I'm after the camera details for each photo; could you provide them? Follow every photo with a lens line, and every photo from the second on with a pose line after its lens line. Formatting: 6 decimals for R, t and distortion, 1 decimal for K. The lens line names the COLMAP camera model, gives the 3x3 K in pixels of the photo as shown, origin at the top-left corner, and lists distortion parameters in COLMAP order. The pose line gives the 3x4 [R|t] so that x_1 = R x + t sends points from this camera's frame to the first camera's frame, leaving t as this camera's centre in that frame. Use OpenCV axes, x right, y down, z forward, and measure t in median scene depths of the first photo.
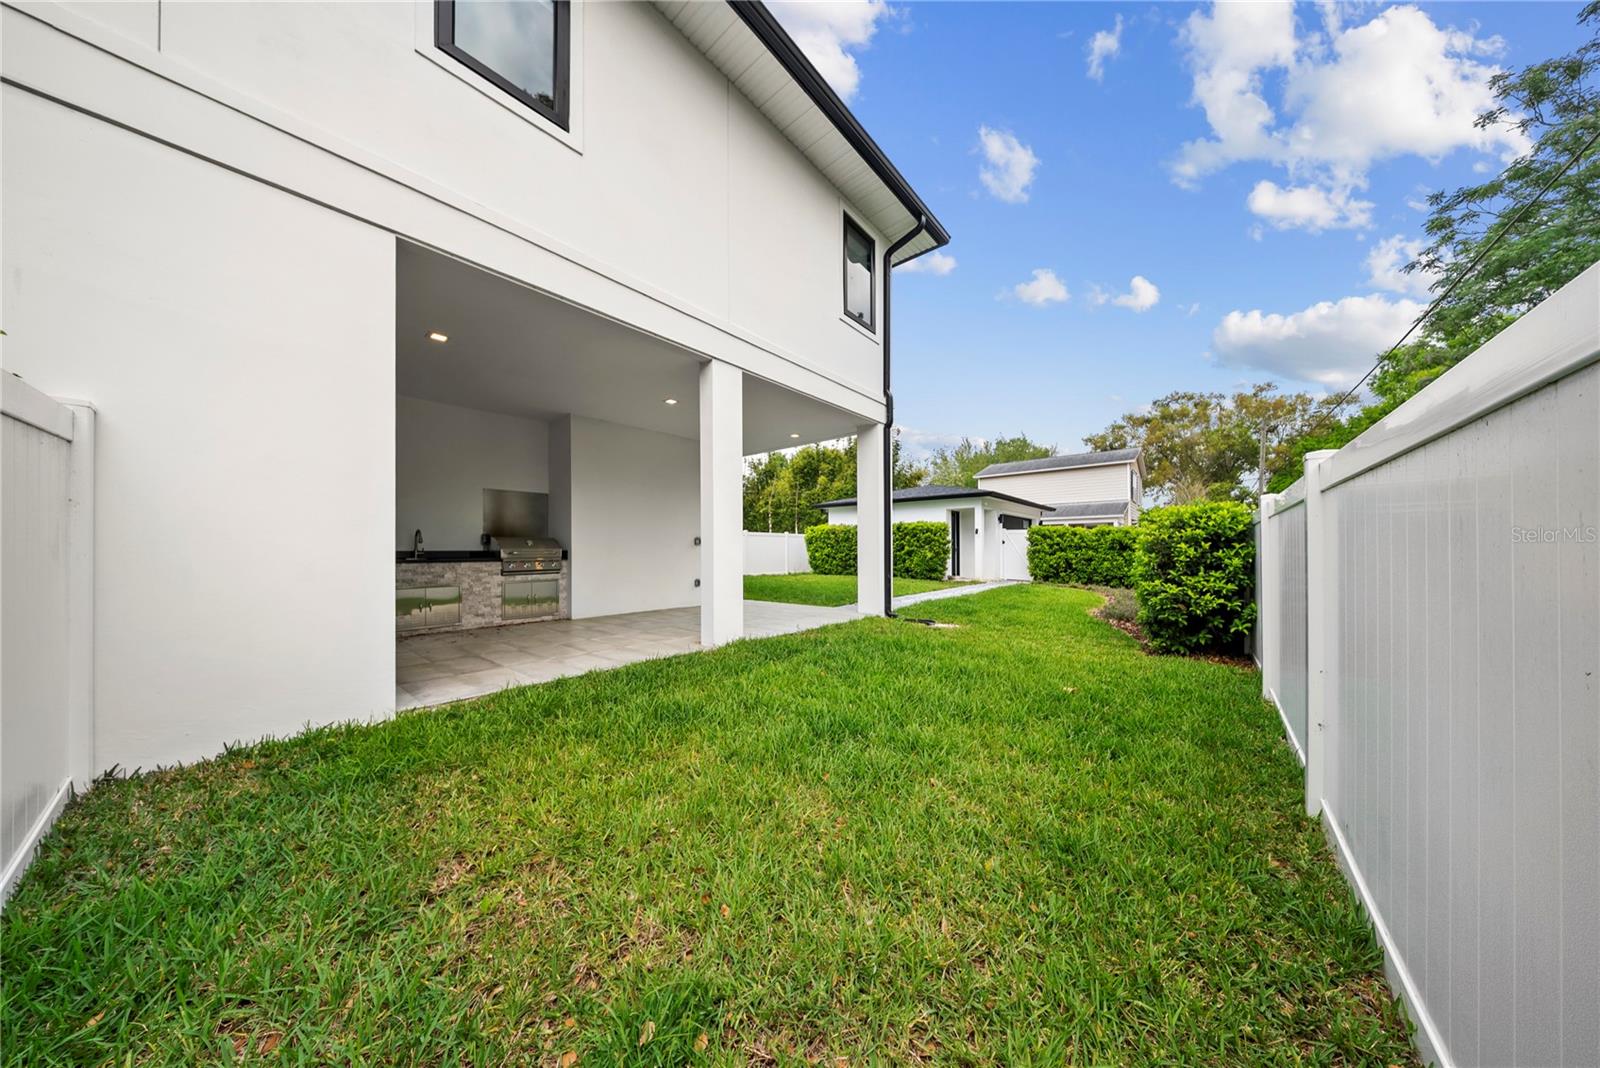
lens RADIAL K [[476.0, 0, 794.8], [0, 476.0, 549.9], [0, 0, 1]] dist [-0.000116, -0.000057]
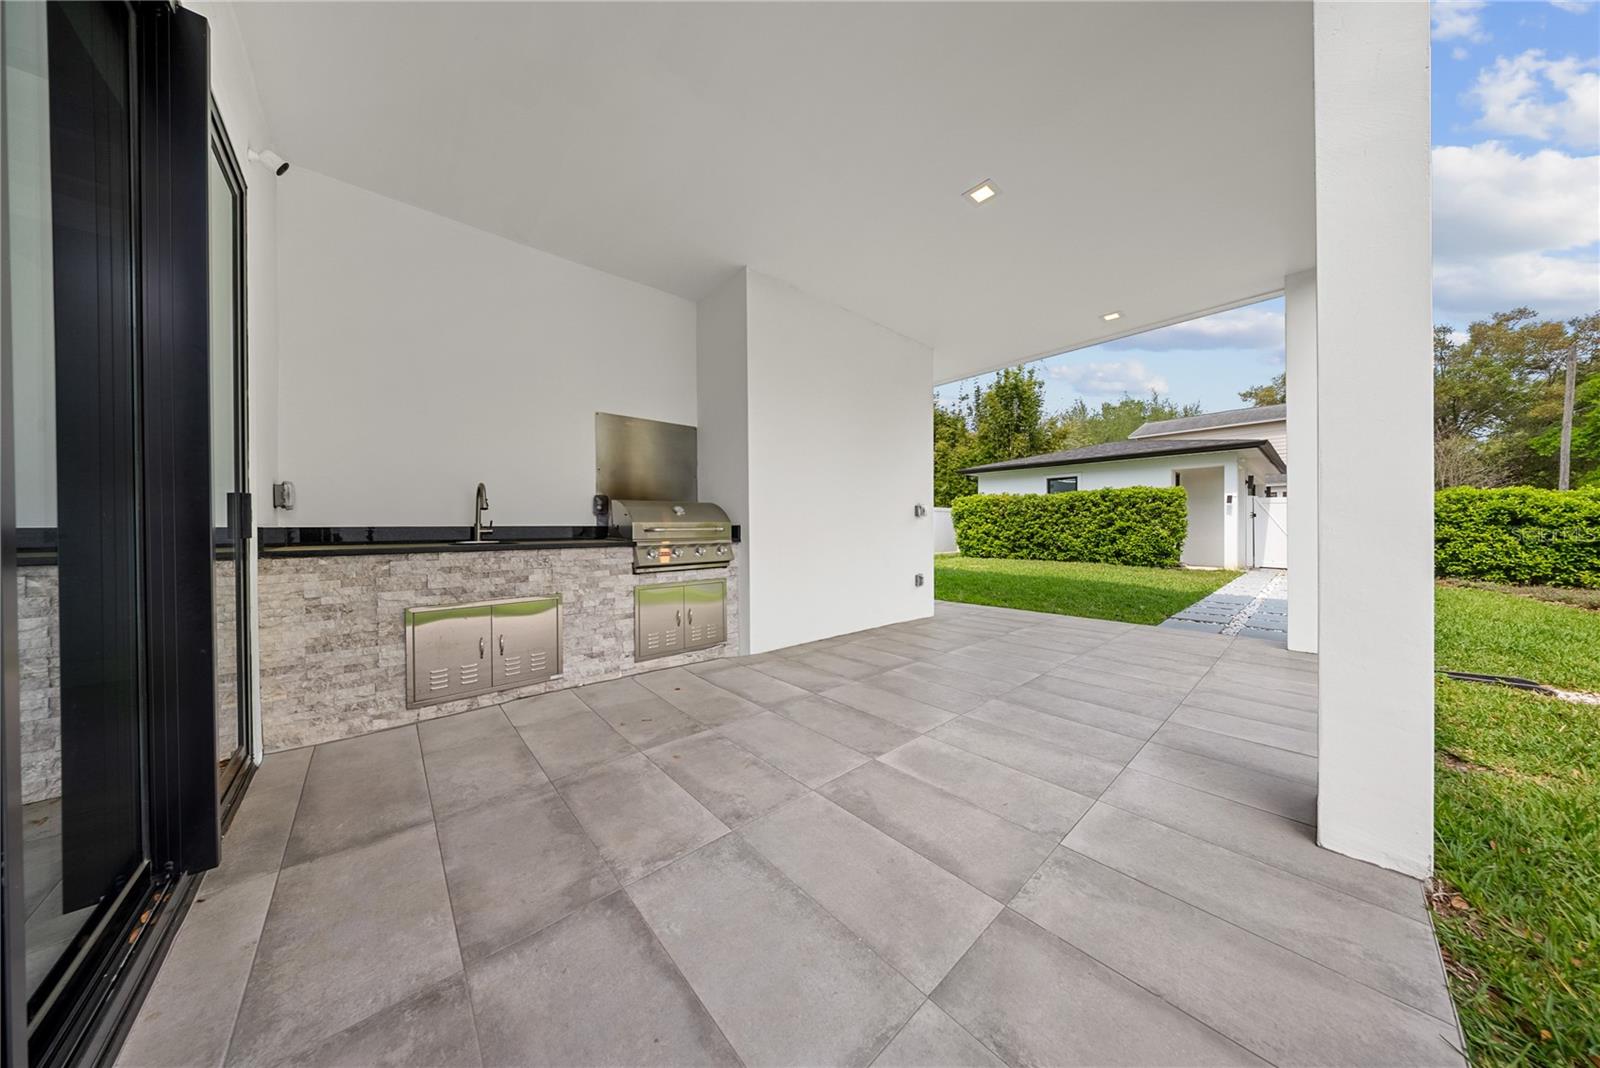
lens RADIAL K [[476.0, 0, 798.6], [0, 476.0, 531.1], [0, 0, 1]] dist [-0.000116, -0.000057]
pose [[0.991698, -0.001858, -0.128572, -0.237807], [0.002673, 0.999977, 0.006170, 0.002871], [0.128558, -0.006462, 0.991681, 0.328696]]
